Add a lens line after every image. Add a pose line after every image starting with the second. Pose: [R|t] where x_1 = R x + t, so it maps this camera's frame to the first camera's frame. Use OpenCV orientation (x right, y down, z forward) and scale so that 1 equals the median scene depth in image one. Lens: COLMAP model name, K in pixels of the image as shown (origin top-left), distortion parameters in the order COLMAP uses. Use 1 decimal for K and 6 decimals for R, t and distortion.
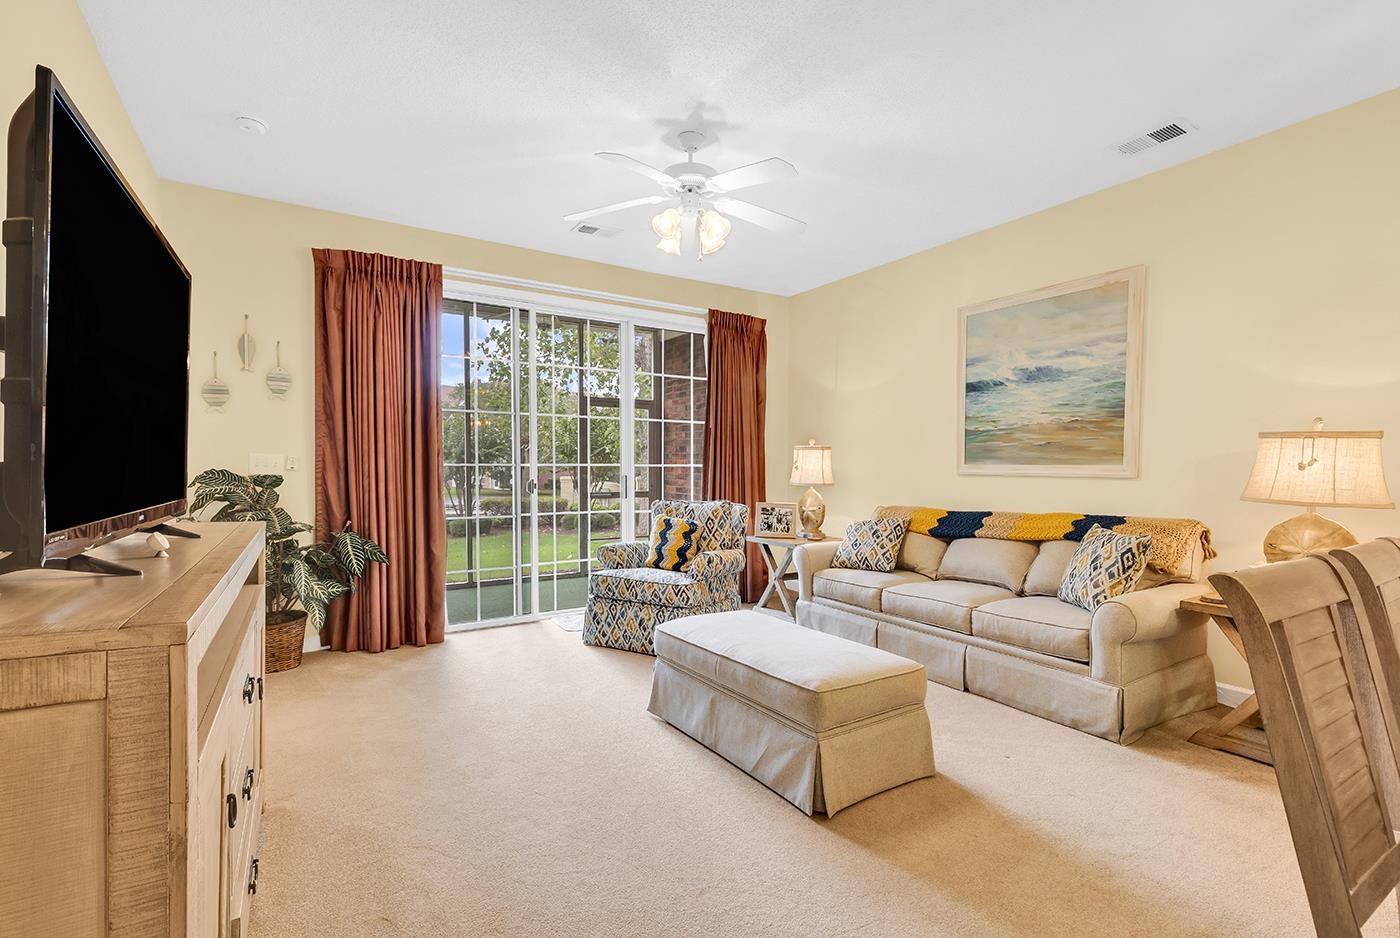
lens RADIAL K [[633.0, 0, 705.6], [0, 633.0, 490.5], [0, 0, 1]] dist [0.000178, -0.000352]
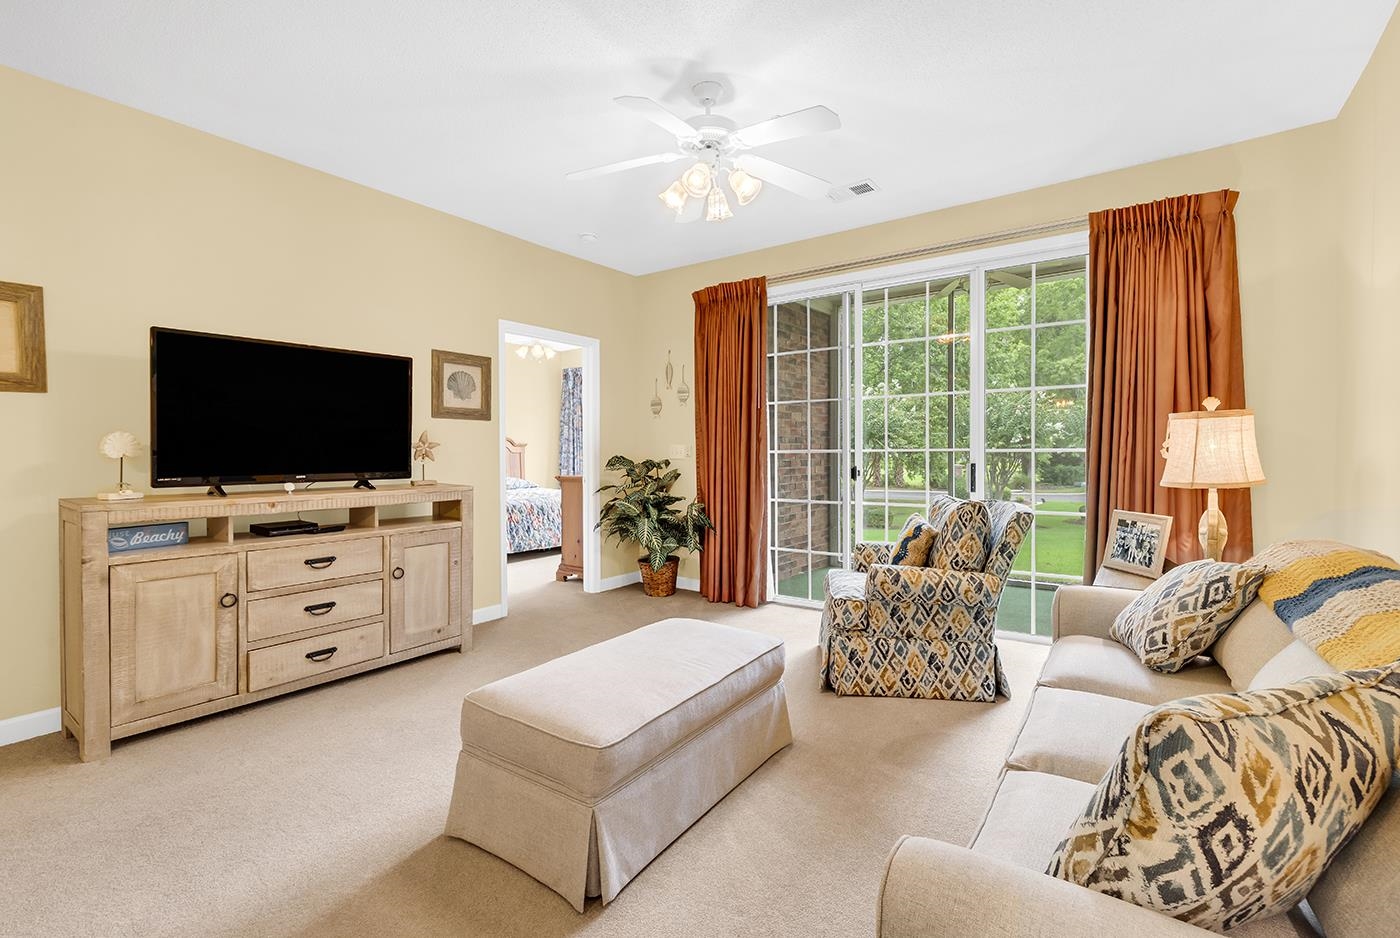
lens RADIAL K [[616.6, 0, 703.4], [0, 616.6, 454.3], [0, 0, 1]] dist [0.002027, 0.000104]
pose [[0.378727, 0.000739, -0.925508, 0.584754], [-0.027399, 0.999570, -0.010413, -0.021624], [0.925103, 0.029302, 0.378584, 0.496215]]
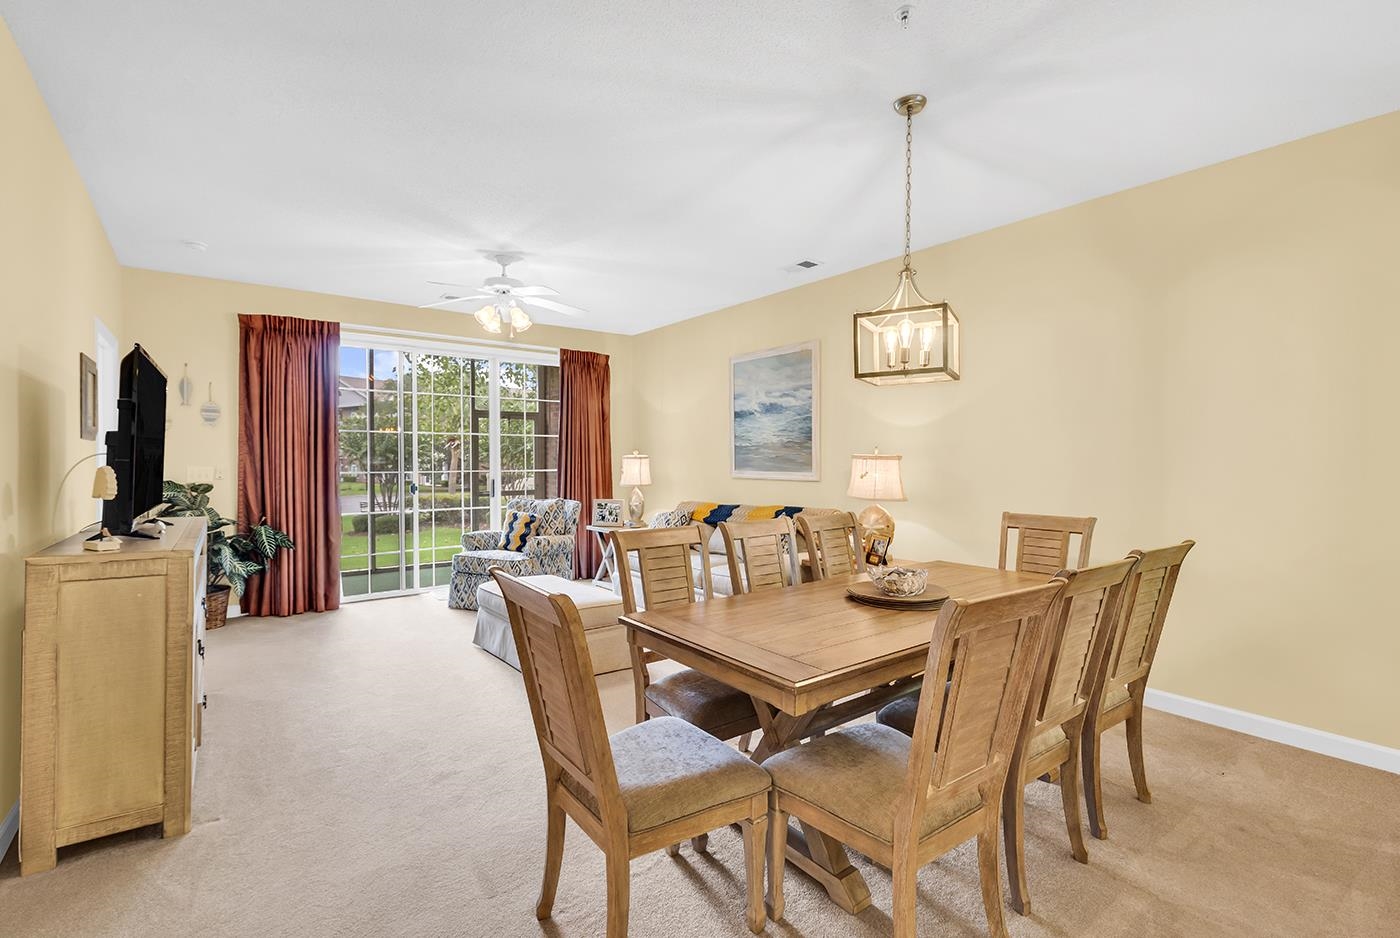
lens RADIAL K [[643.6, 0, 701.0], [0, 643.6, 466.0], [0, 0, 1]] dist [-0.007255, -0.000549]
pose [[0.997058, -0.006253, 0.076396, 0.241374], [0.008402, 0.999577, -0.027829, -0.013464], [-0.076190, 0.028389, 0.996689, -0.401818]]
